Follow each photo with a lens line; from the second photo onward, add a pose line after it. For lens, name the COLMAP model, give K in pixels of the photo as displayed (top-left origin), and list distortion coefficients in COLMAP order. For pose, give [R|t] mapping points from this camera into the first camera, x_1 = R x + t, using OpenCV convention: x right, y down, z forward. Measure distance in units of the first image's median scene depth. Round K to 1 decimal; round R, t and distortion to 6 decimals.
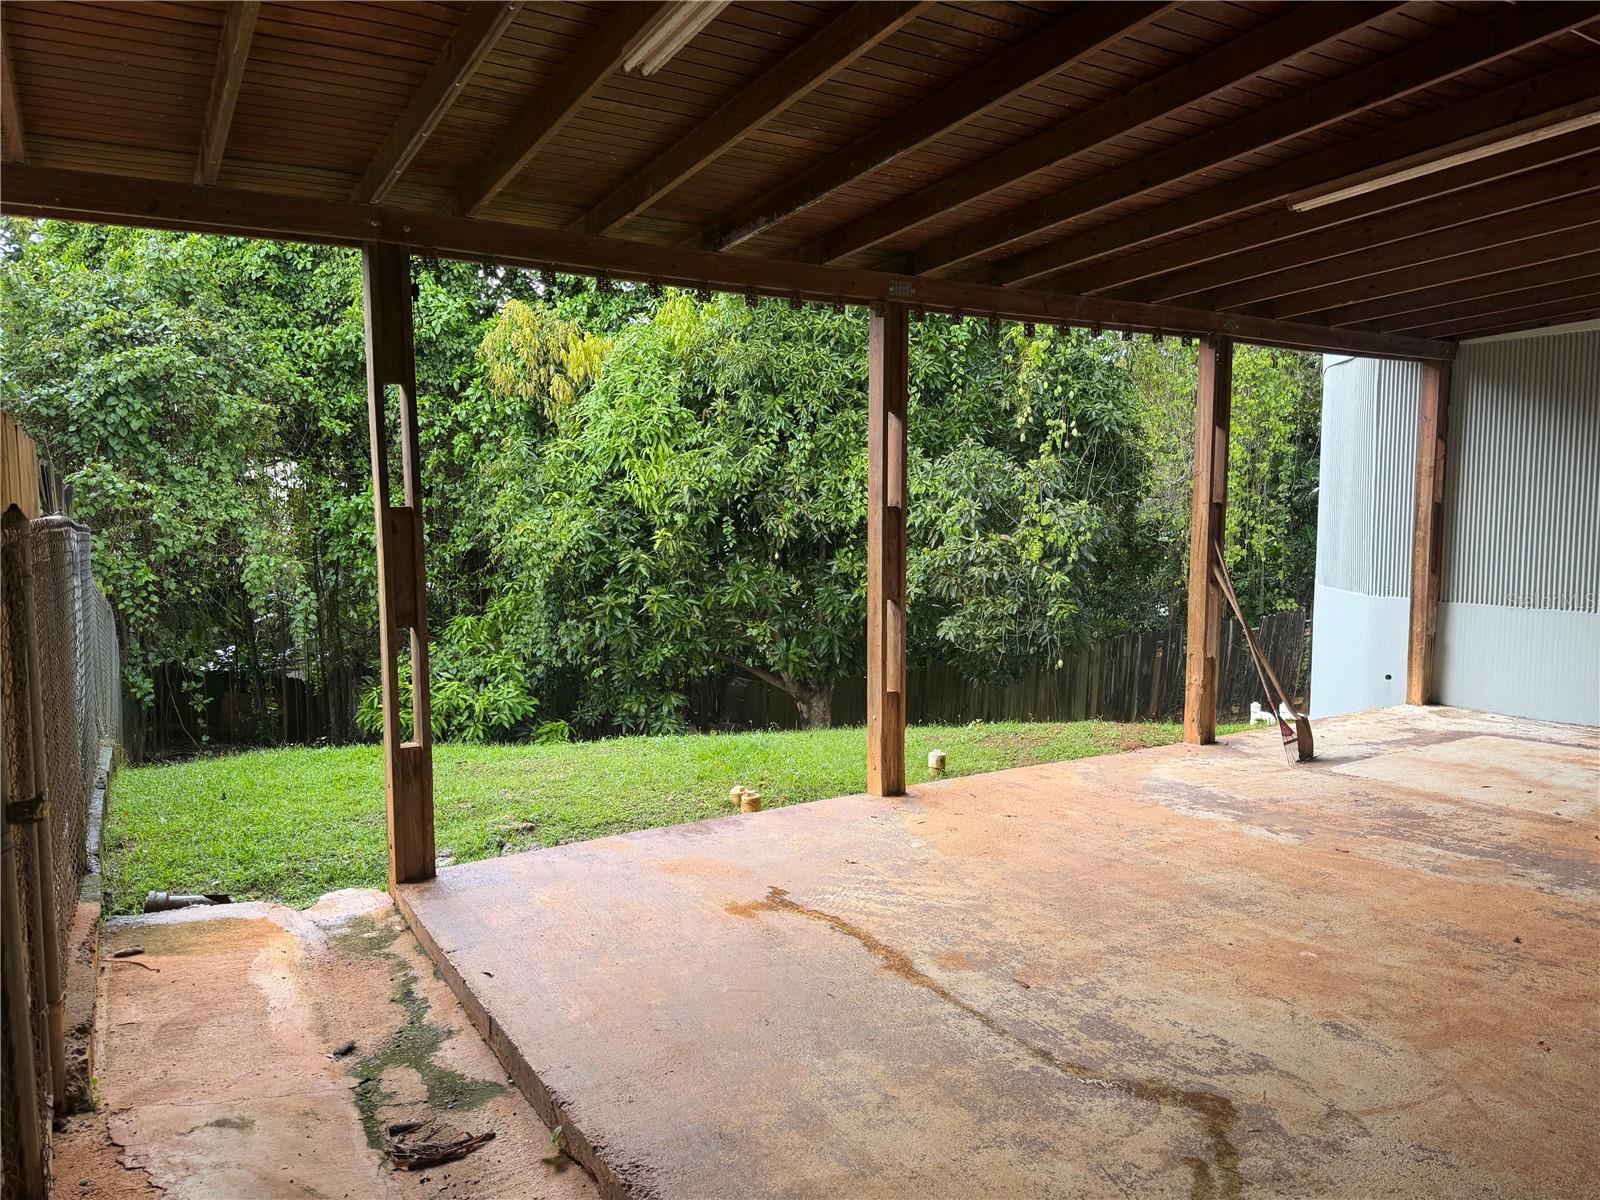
lens RADIAL K [[1124.5, 0, 801.4], [0, 1124.5, 606.3], [0, 0, 1]] dist [0.042338, -0.002142]
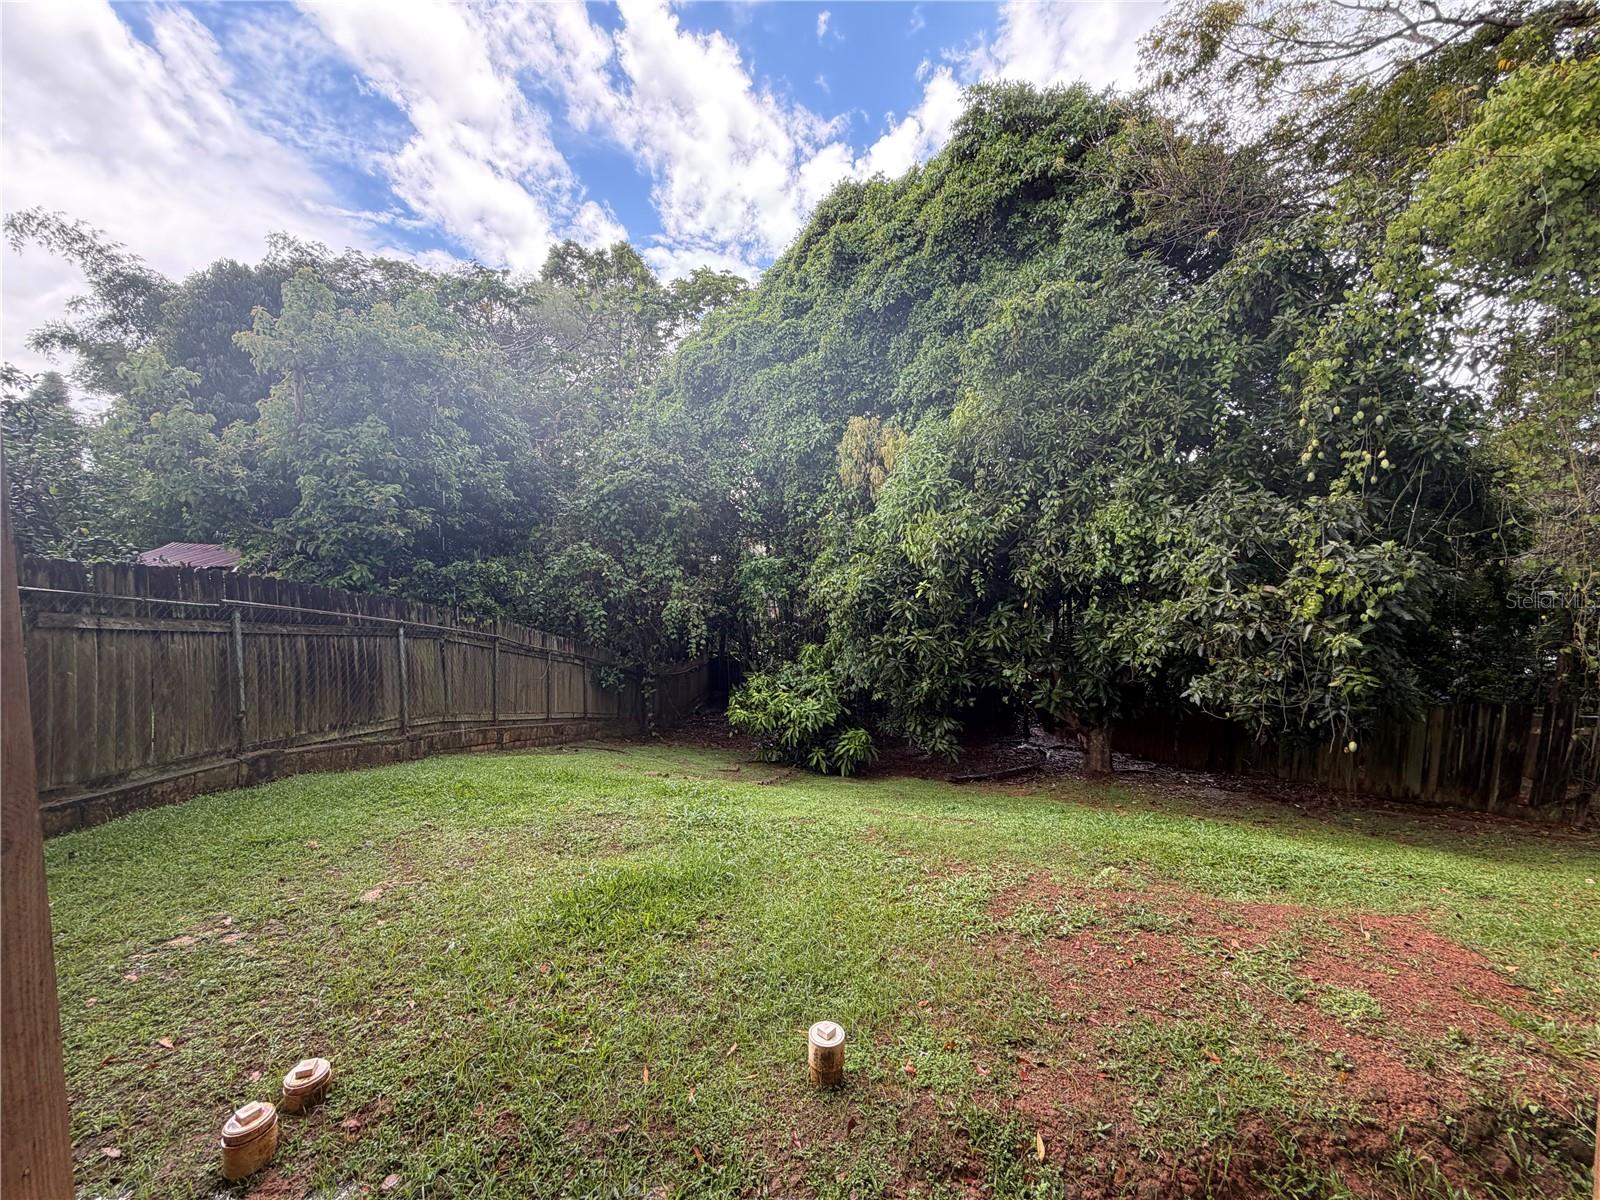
lens RADIAL K [[638.2, 0, 794.5], [0, 638.2, 598.8], [0, 0, 1]] dist [-0.011650, -0.000019]
pose [[0.840727, 0.011832, -0.541329, 0.128402], [-0.036822, 0.998696, -0.035358, -0.021890], [0.540205, 0.049659, 0.840067, 0.375236]]
